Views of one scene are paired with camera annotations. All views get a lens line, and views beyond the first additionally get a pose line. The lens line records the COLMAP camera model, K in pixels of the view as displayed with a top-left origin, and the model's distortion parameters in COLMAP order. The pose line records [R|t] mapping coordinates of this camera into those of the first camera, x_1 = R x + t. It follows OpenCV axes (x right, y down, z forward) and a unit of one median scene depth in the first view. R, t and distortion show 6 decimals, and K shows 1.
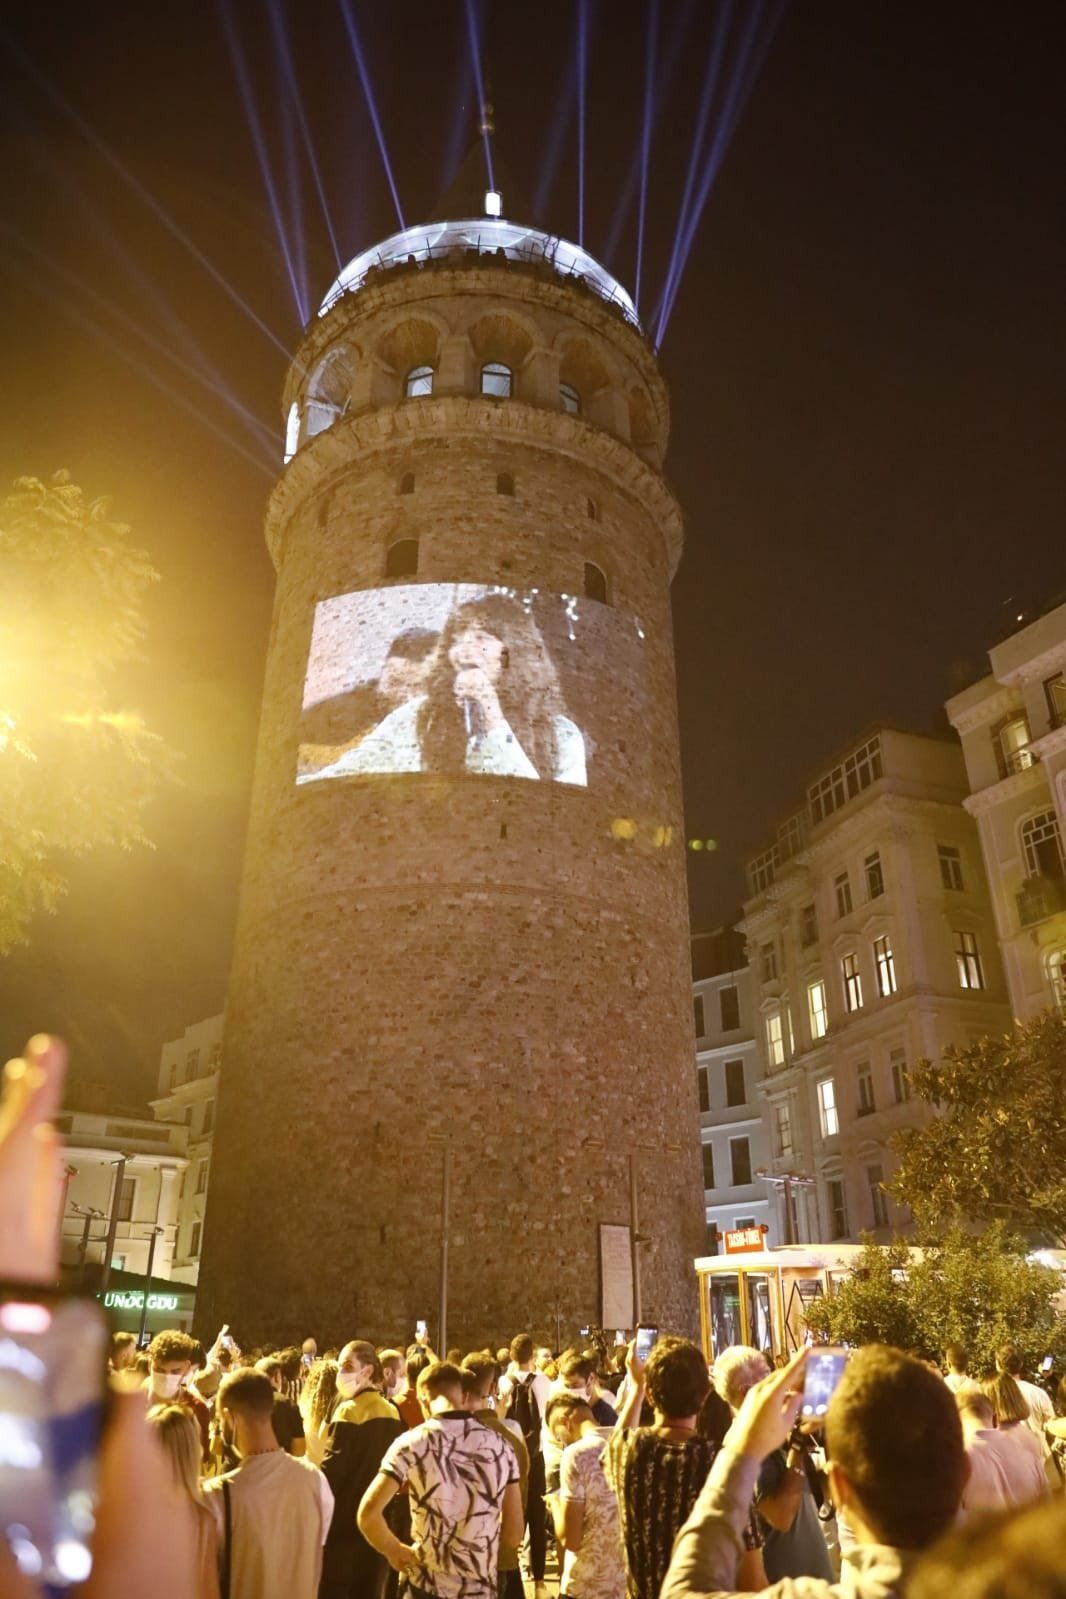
lens RADIAL K [[1150.8, 0, 534.9], [0, 1150.8, 805.8], [0, 0, 1]] dist [-0.079557, -0.002296]
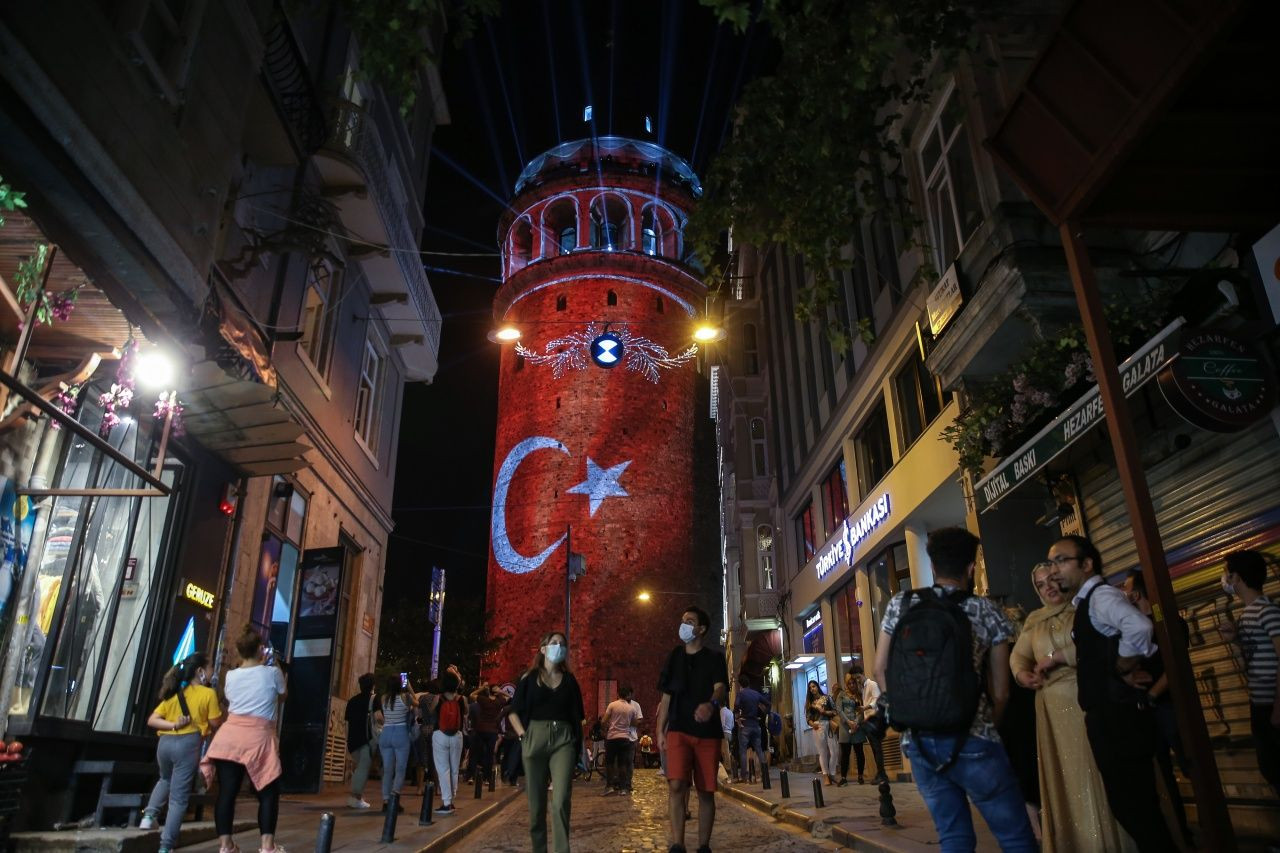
lens RADIAL K [[861.2, 0, 637.8], [0, 861.2, 427.7], [0, 0, 1]] dist [-0.093974, 0.054931]
pose [[0.837615, -0.219598, -0.500177, 0.880947], [0.244502, 0.969513, -0.016203, -0.032582], [0.488487, -0.108722, 0.865772, -0.234207]]
